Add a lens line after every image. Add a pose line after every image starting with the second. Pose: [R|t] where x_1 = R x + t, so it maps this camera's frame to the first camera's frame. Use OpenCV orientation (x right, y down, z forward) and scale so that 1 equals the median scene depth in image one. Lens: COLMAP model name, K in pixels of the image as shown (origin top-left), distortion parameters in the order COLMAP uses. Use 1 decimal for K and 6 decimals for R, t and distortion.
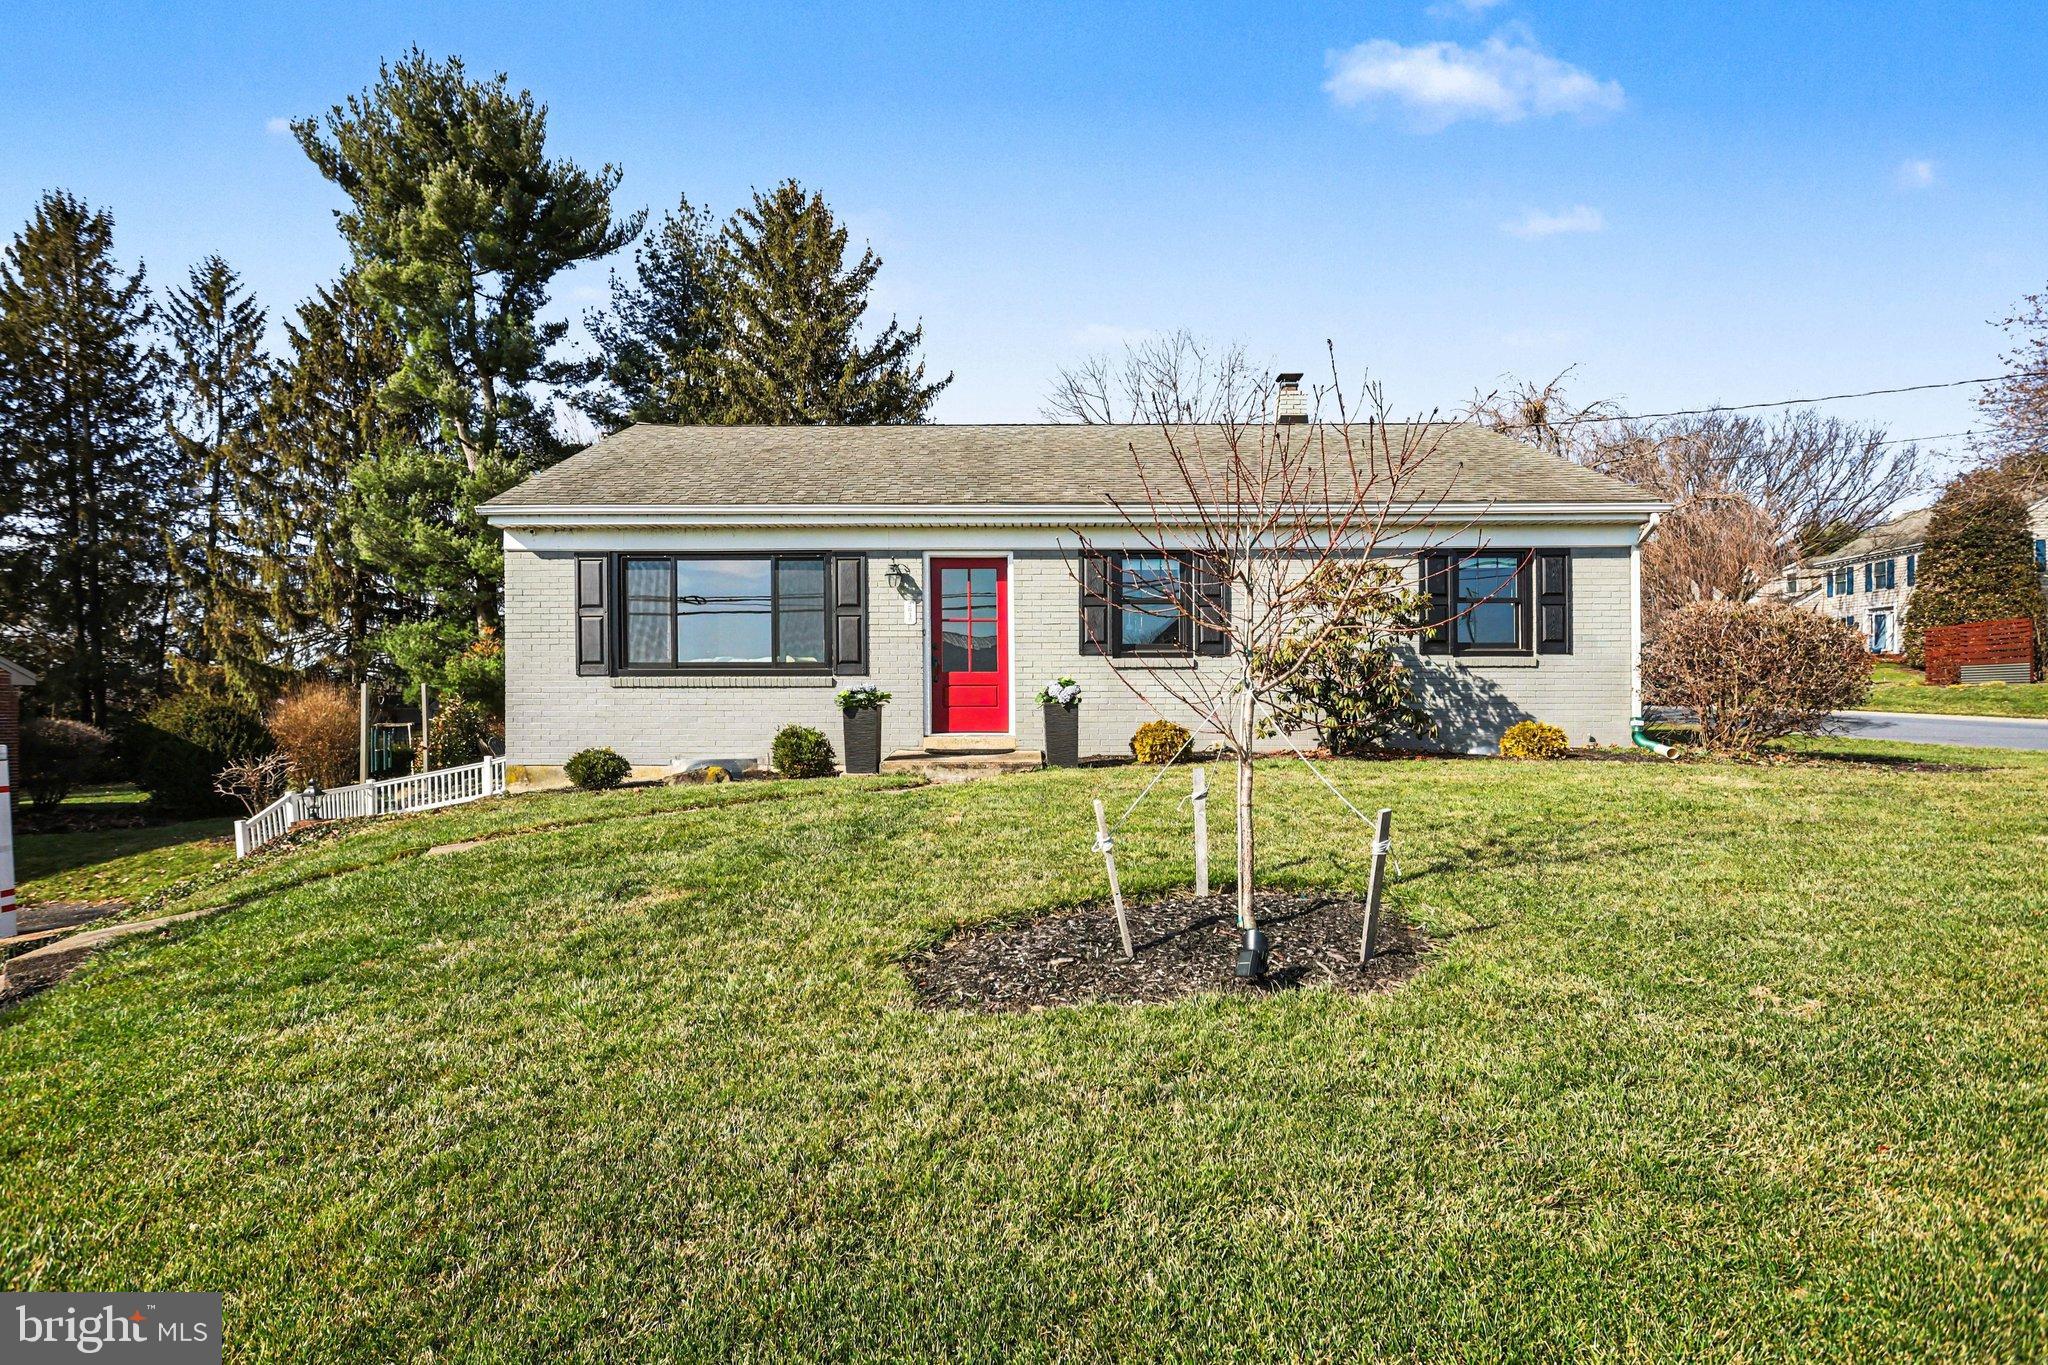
lens RADIAL K [[923.2, 0, 1024.0], [0, 923.2, 682.5], [0, 0, 1]] dist [-0.016310, -0.000161]
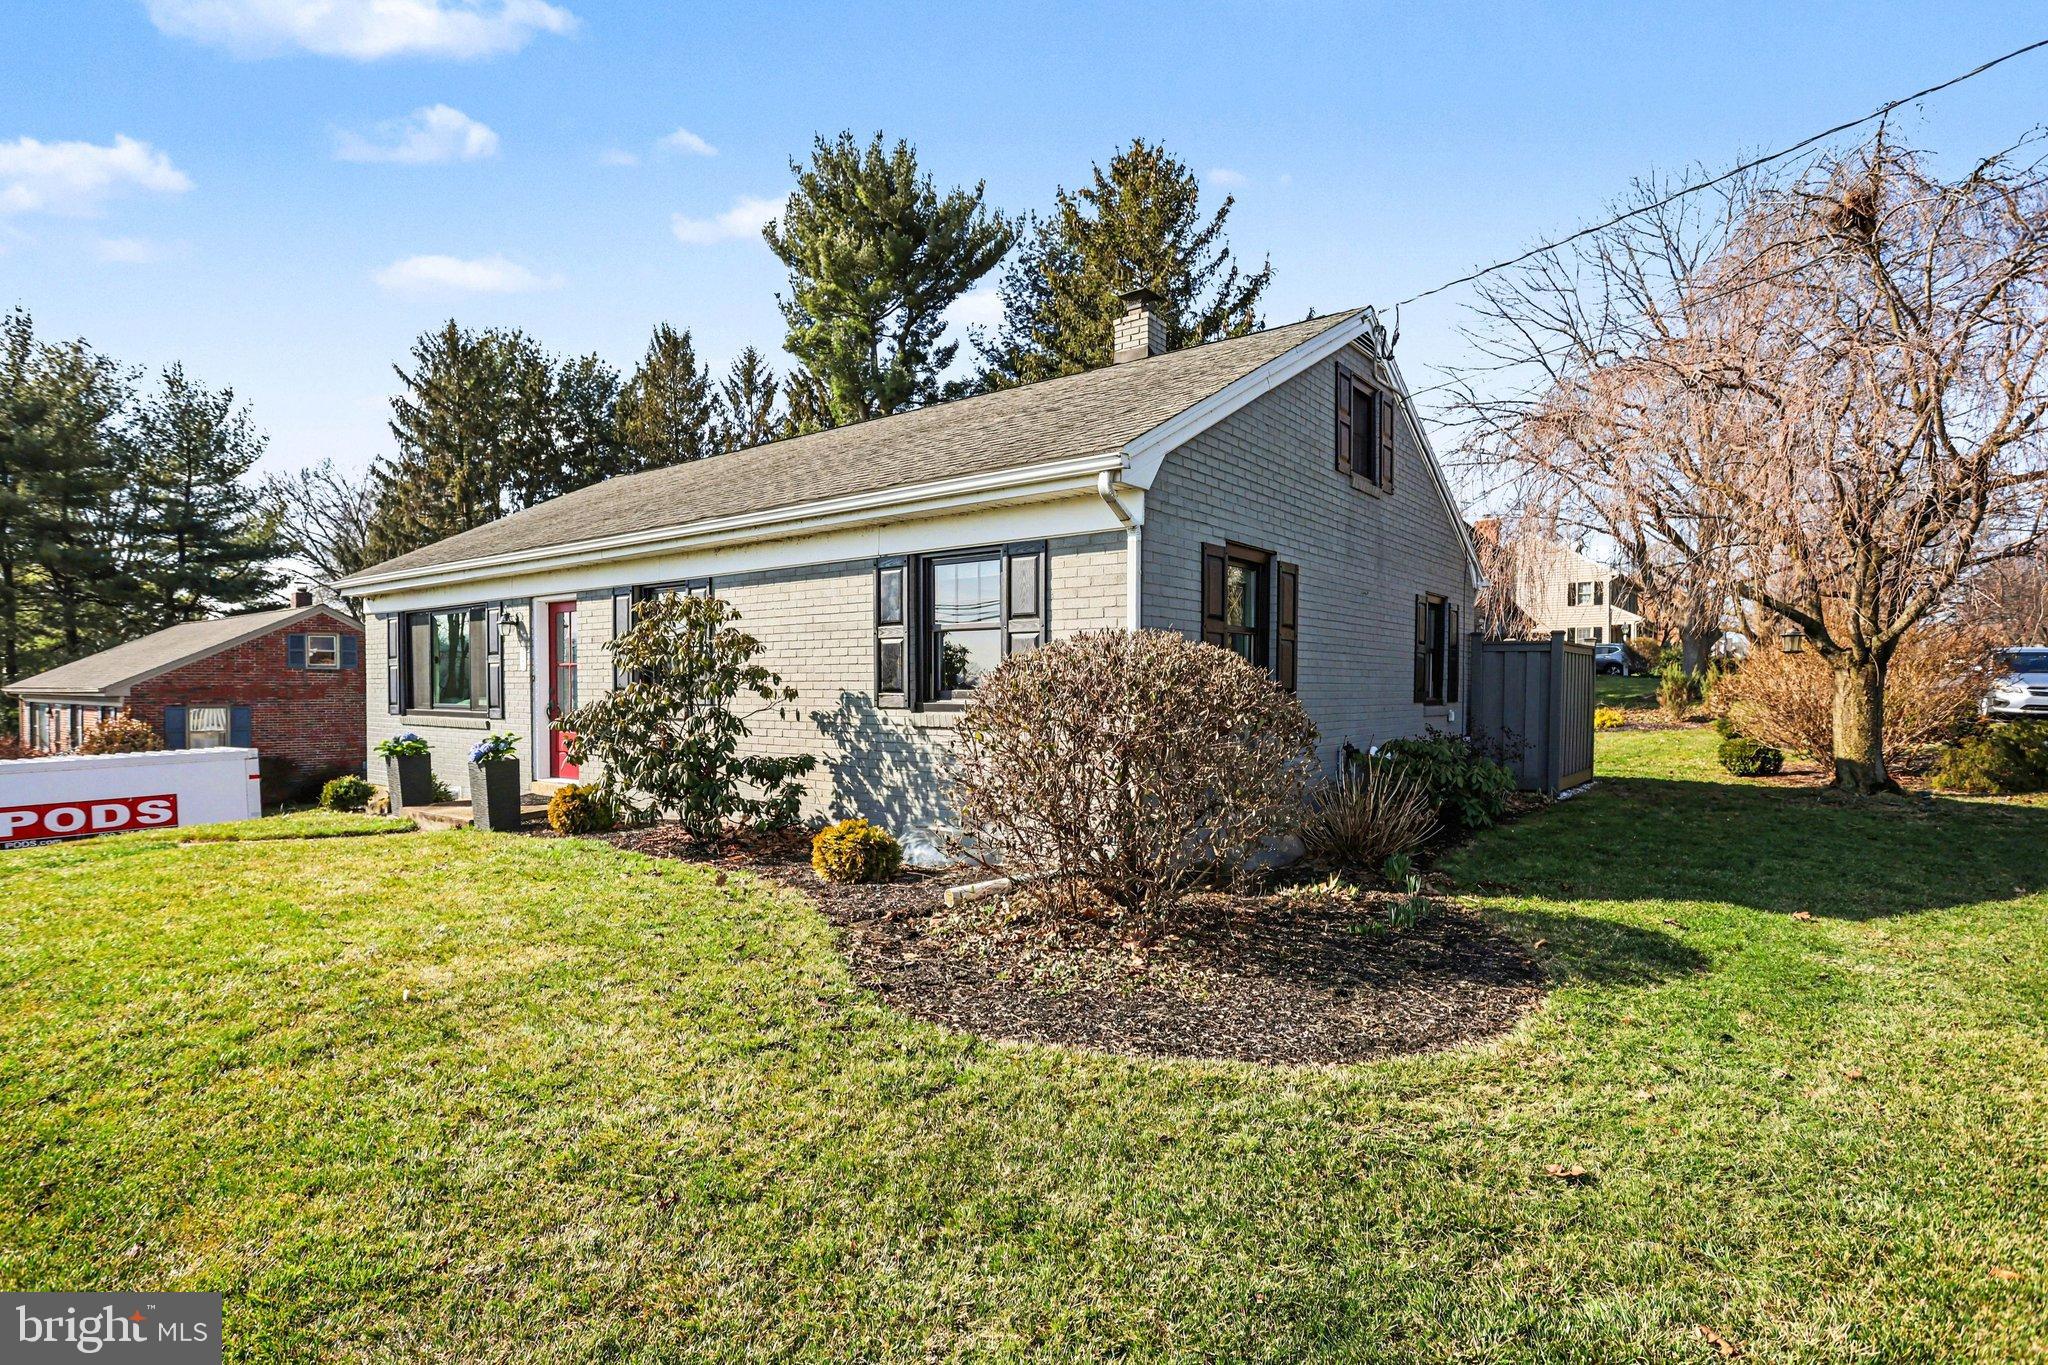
lens RADIAL K [[993.9, 0, 1024.0], [0, 993.9, 682.5], [0, 0, 1]] dist [0.000844, 0.012202]
pose [[0.783307, 0.003096, -0.621628, 0.975037], [0.010324, 0.999785, 0.017990, -0.061969], [0.621550, -0.020509, 0.783106, 0.461814]]
